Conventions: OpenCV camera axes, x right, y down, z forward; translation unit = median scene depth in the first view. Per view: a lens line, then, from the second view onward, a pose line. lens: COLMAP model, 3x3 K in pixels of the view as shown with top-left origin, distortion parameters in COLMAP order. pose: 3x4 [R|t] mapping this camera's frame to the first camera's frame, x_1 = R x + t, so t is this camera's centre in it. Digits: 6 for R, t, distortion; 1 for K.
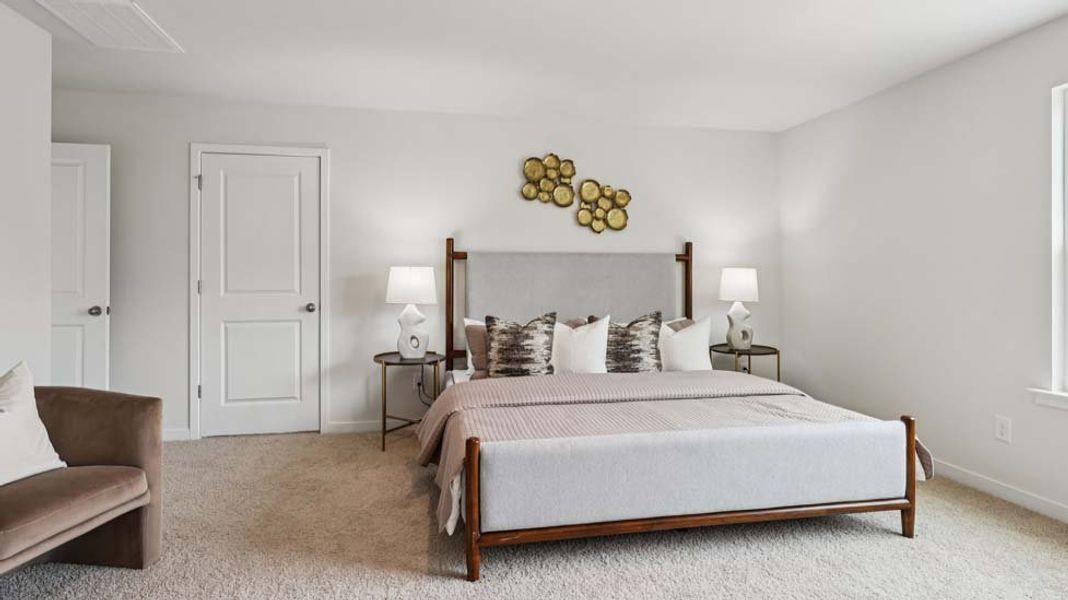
lens RADIAL K [[552.2, 0, 536.0], [0, 552.2, 268.4], [0, 0, 1]] dist [-0.000271, 0.000214]
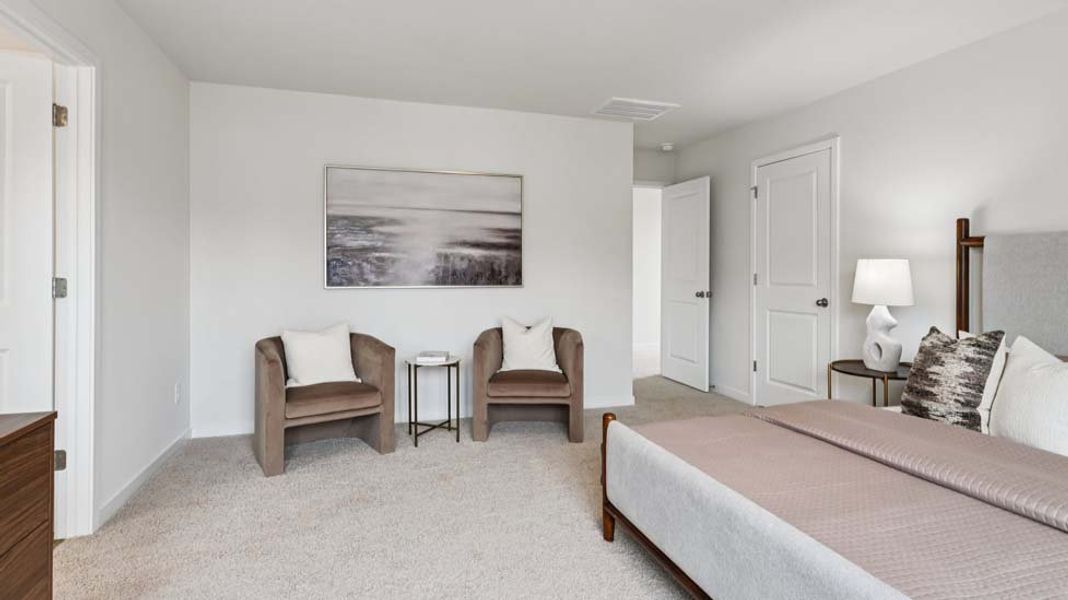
lens RADIAL K [[552.2, 0, 536.0], [0, 552.2, 268.4], [0, 0, 1]] dist [-0.000271, 0.000214]
pose [[0.085845, -0.003666, -0.996302, 0.563032], [-0.005206, 0.999978, -0.004128, 0.017079], [0.996295, 0.005541, 0.085824, 0.433300]]
